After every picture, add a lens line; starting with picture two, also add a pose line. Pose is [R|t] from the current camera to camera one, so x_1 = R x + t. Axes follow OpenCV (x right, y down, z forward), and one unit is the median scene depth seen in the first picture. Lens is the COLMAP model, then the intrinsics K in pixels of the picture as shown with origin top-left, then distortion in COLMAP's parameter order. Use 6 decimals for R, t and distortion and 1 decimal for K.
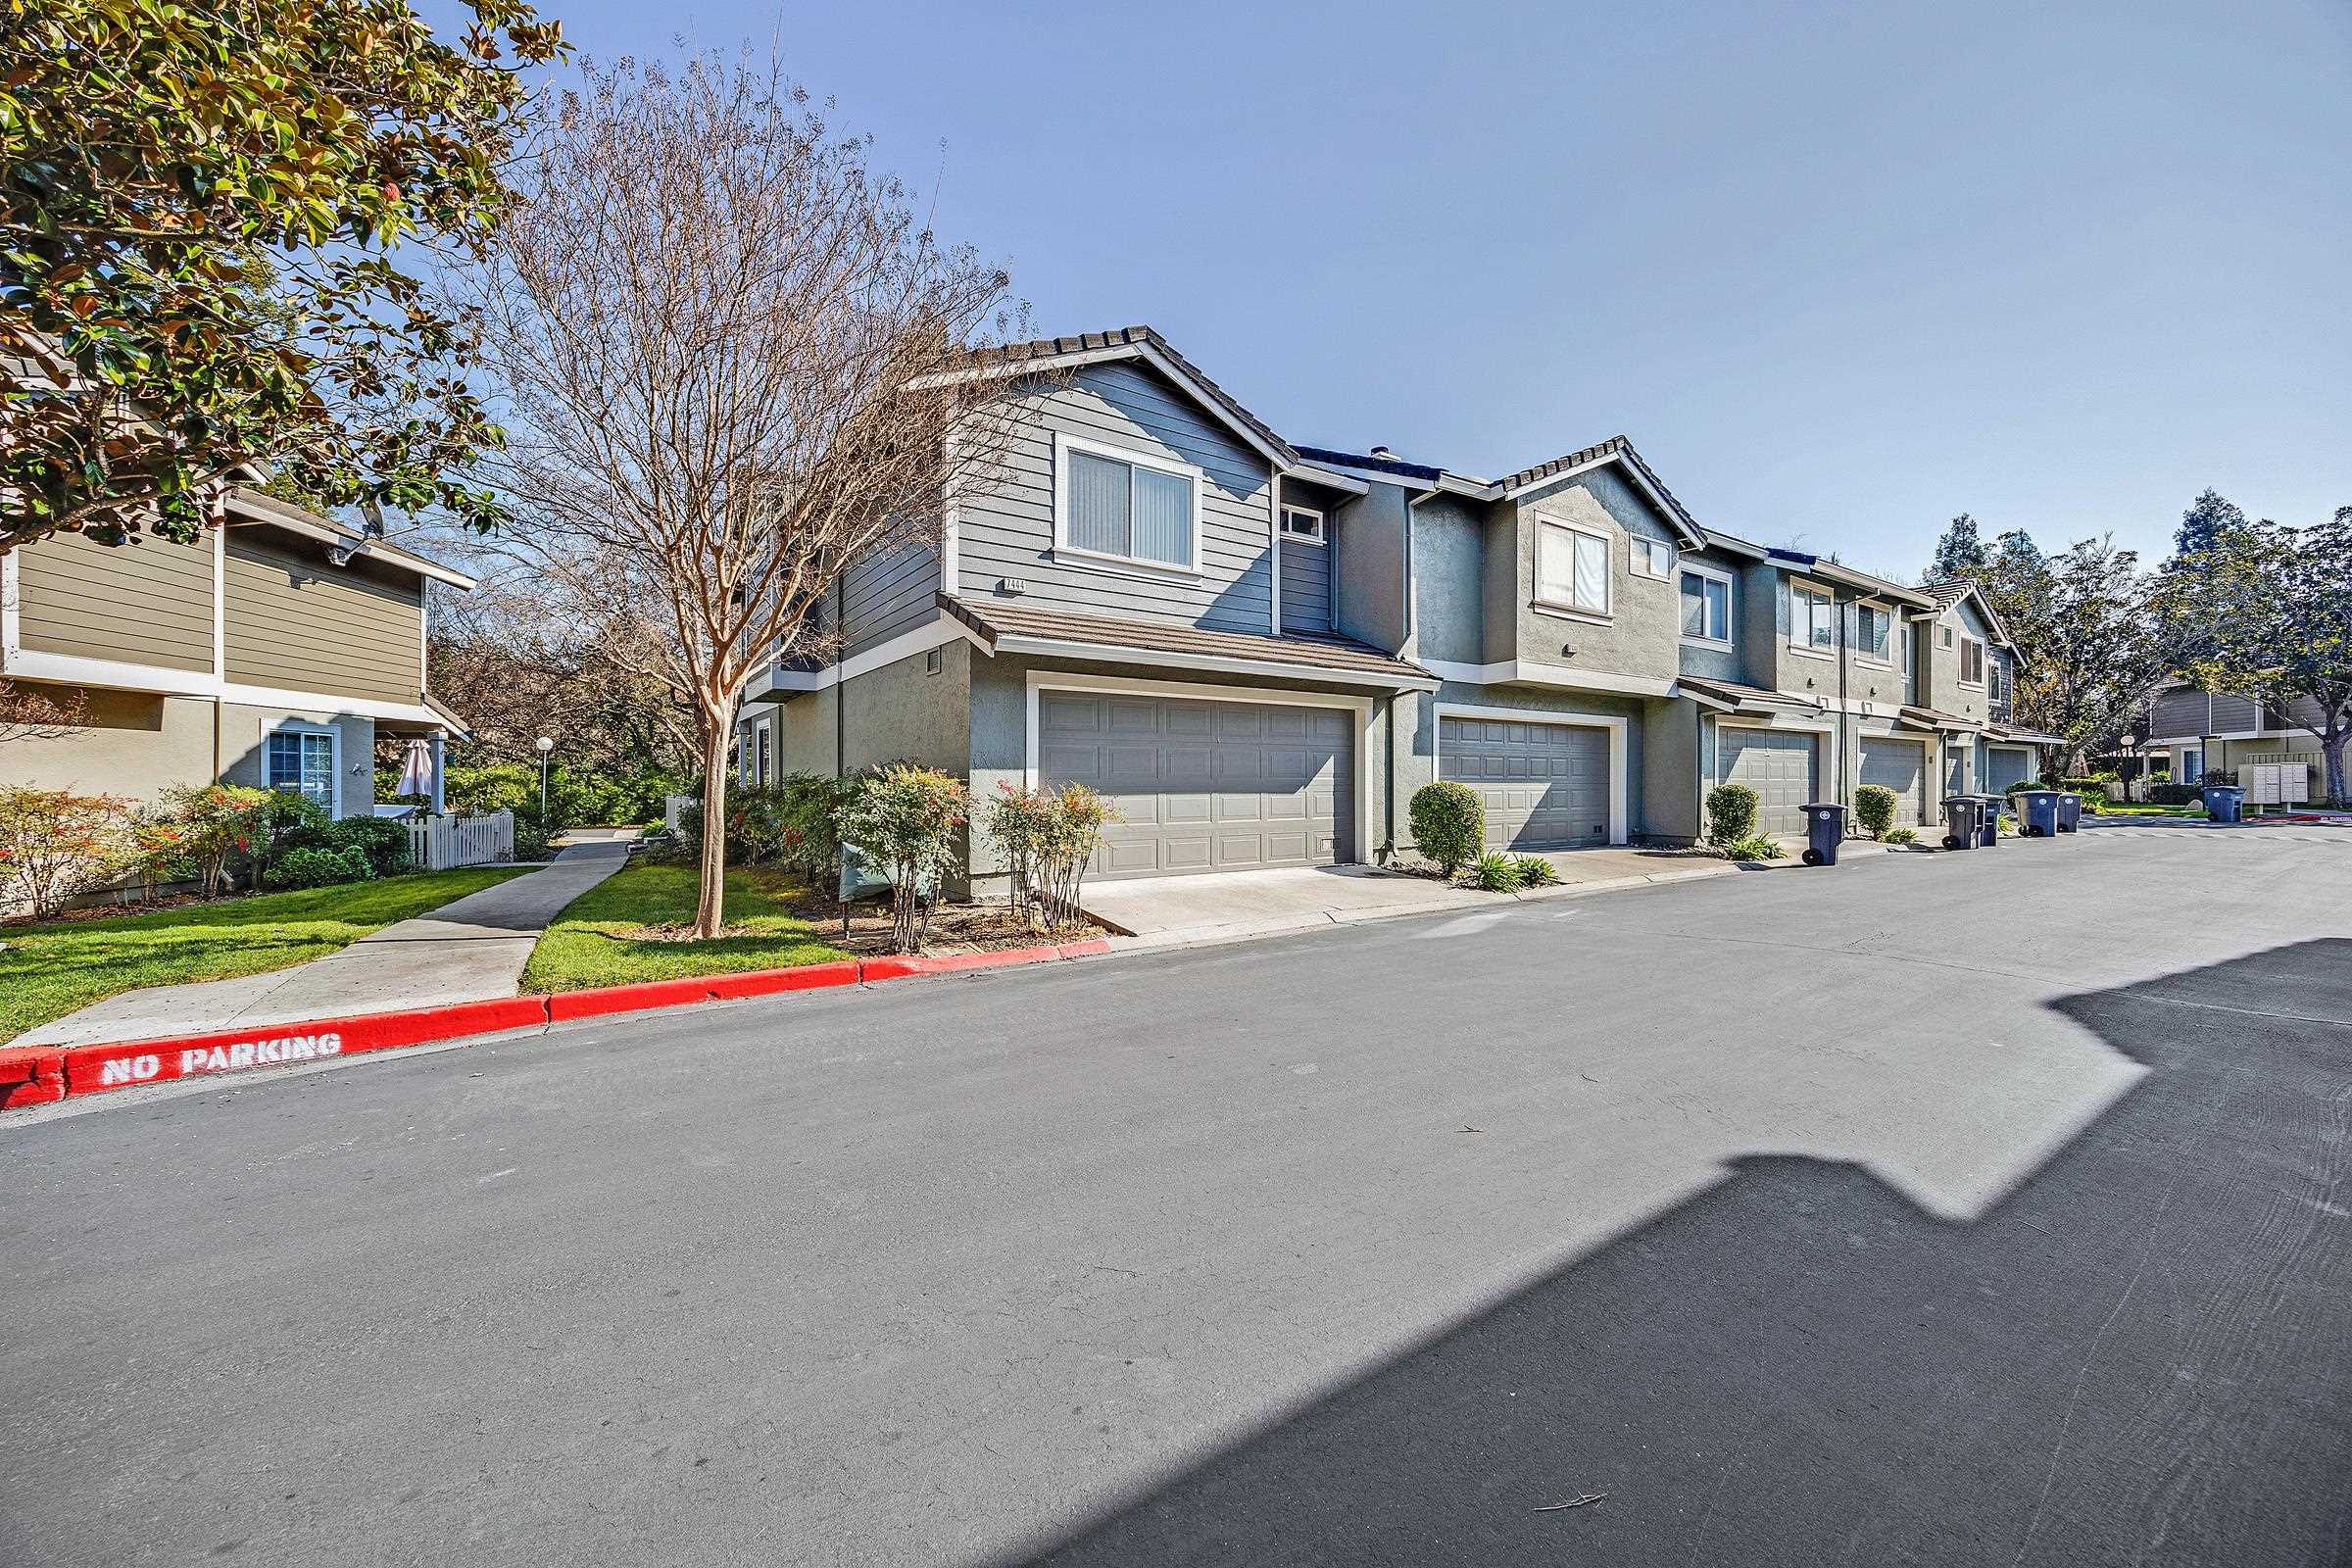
lens RADIAL K [[897.0, 0, 1179.5], [0, 897.0, 782.2], [0, 0, 1]] dist [-0.001794, 0.000168]
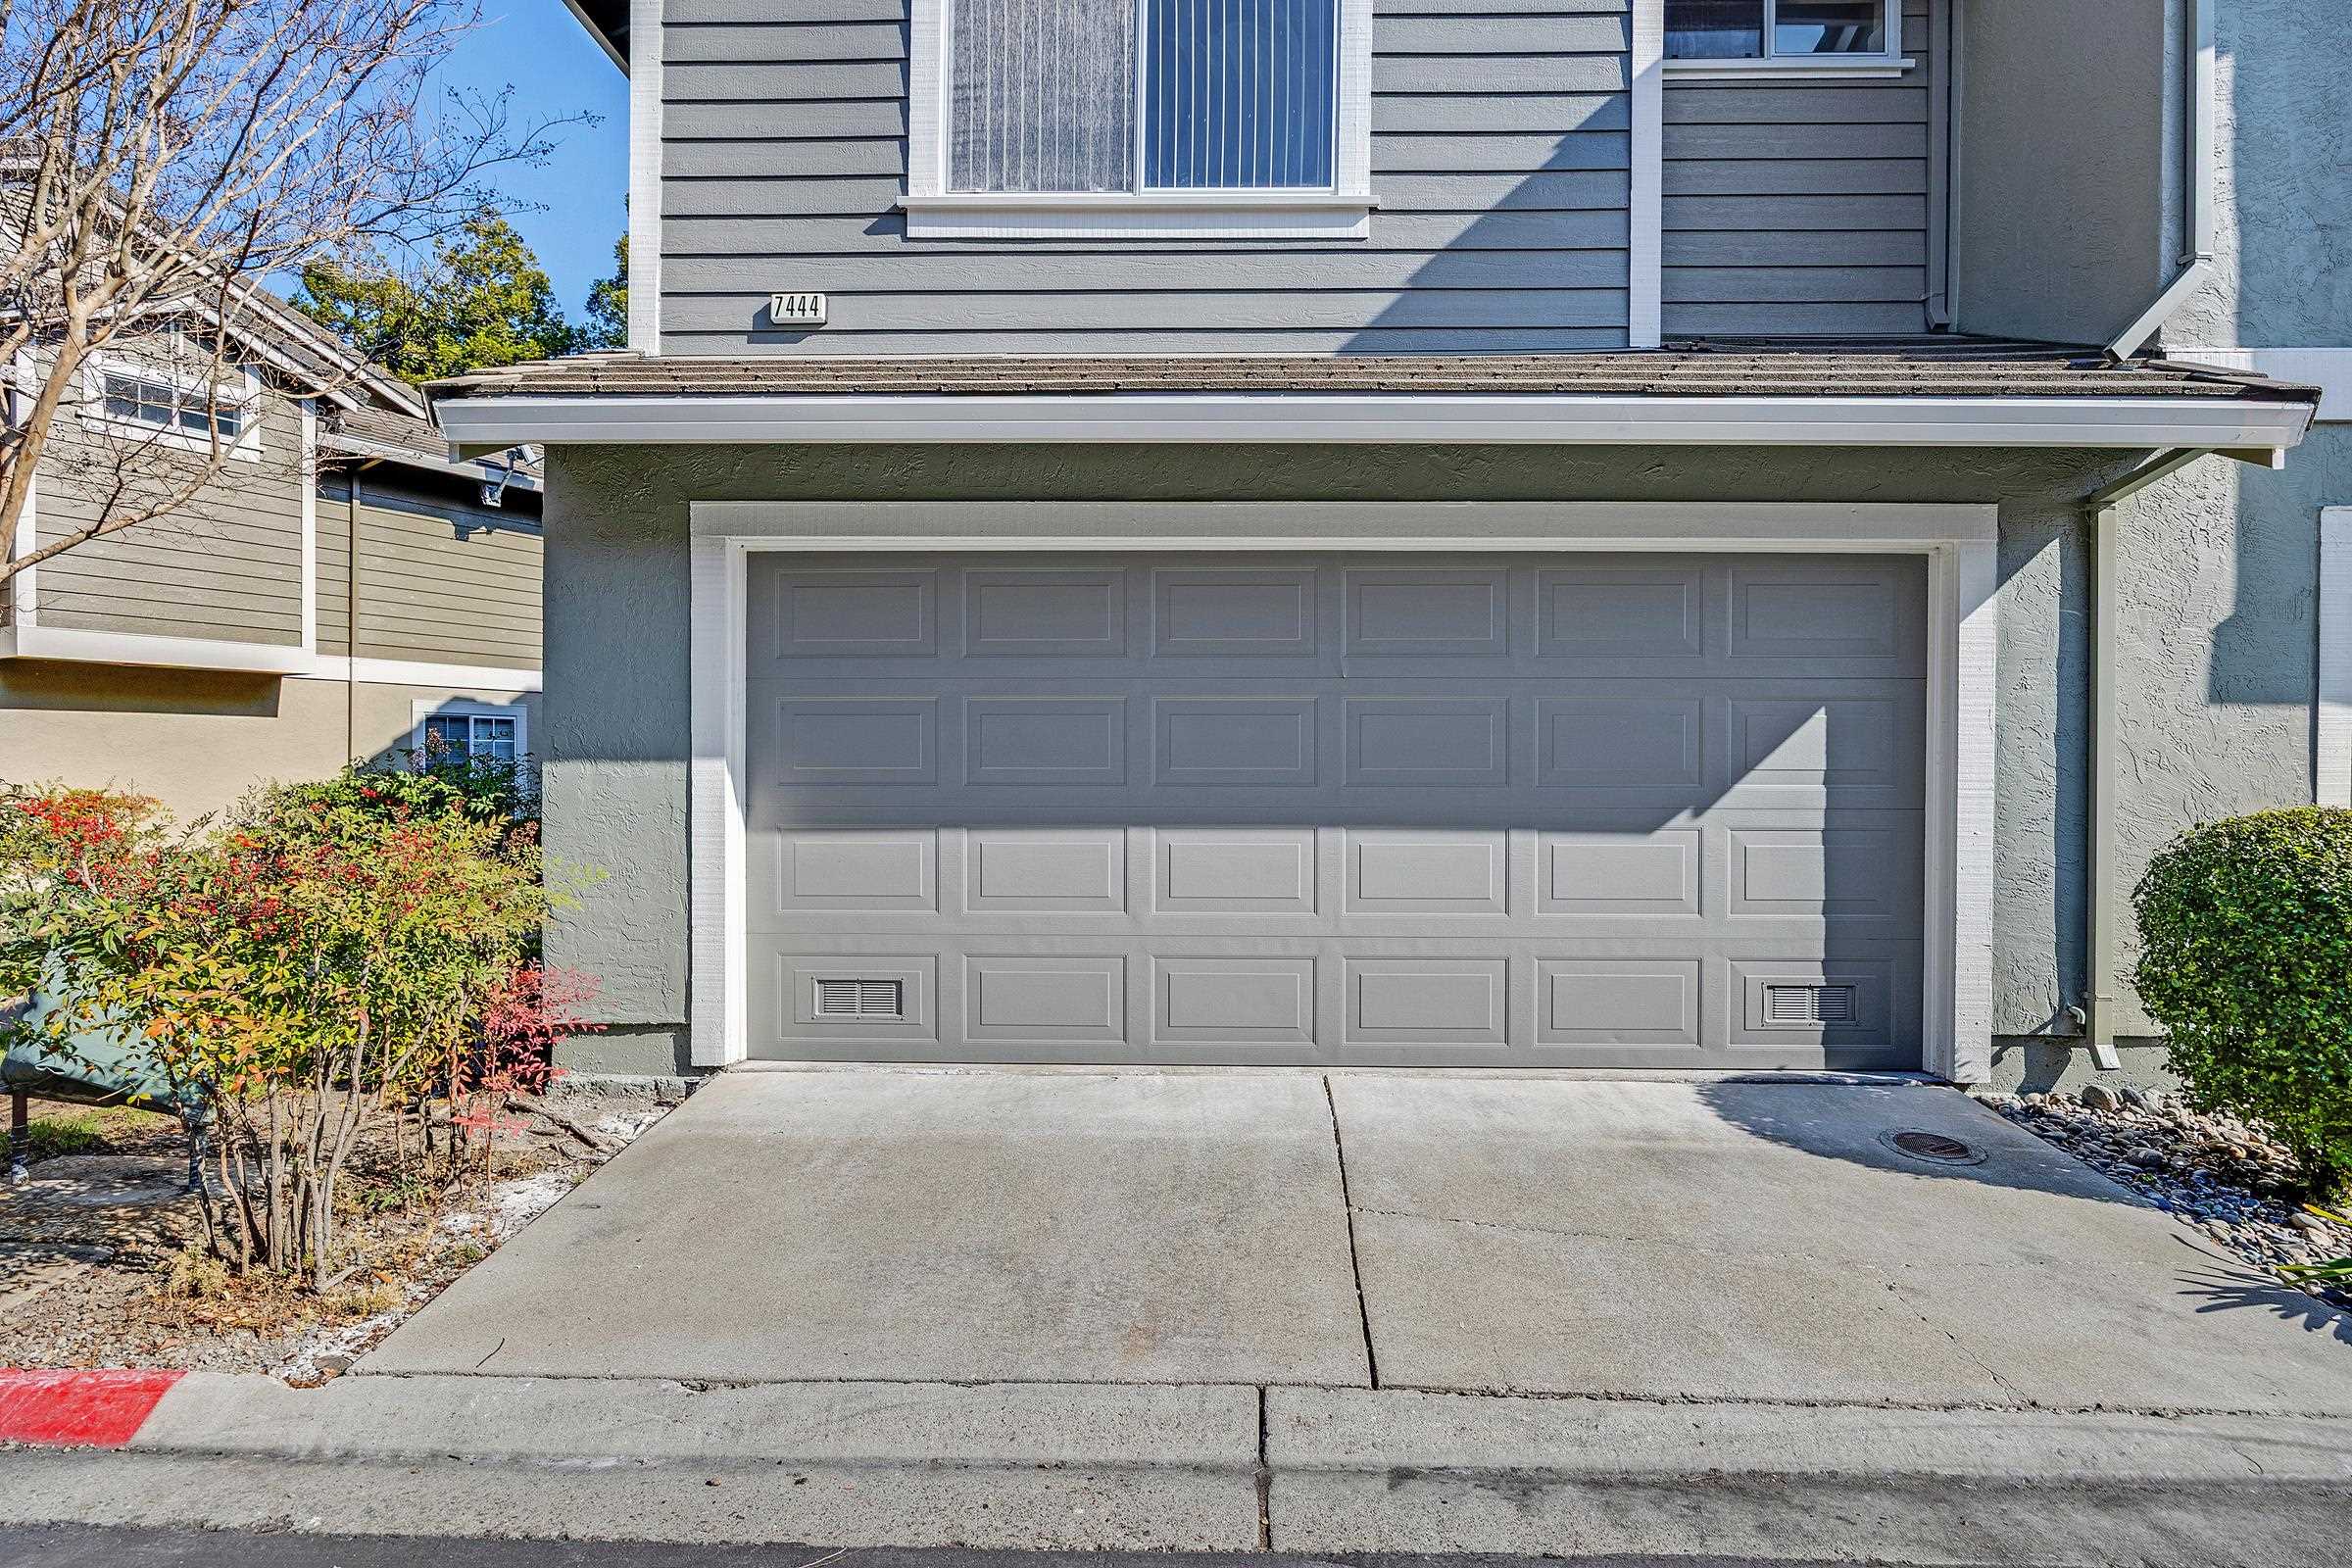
lens RADIAL K [[1231.8, 0, 1172.9], [0, 1231.8, 783.7], [0, 0, 1]] dist [-0.002402, 0.000620]
pose [[0.812744, 0.009196, -0.582548, 0.231917], [-0.002587, 0.999923, 0.012176, -0.009879], [0.582615, -0.008389, 0.812705, 0.530506]]
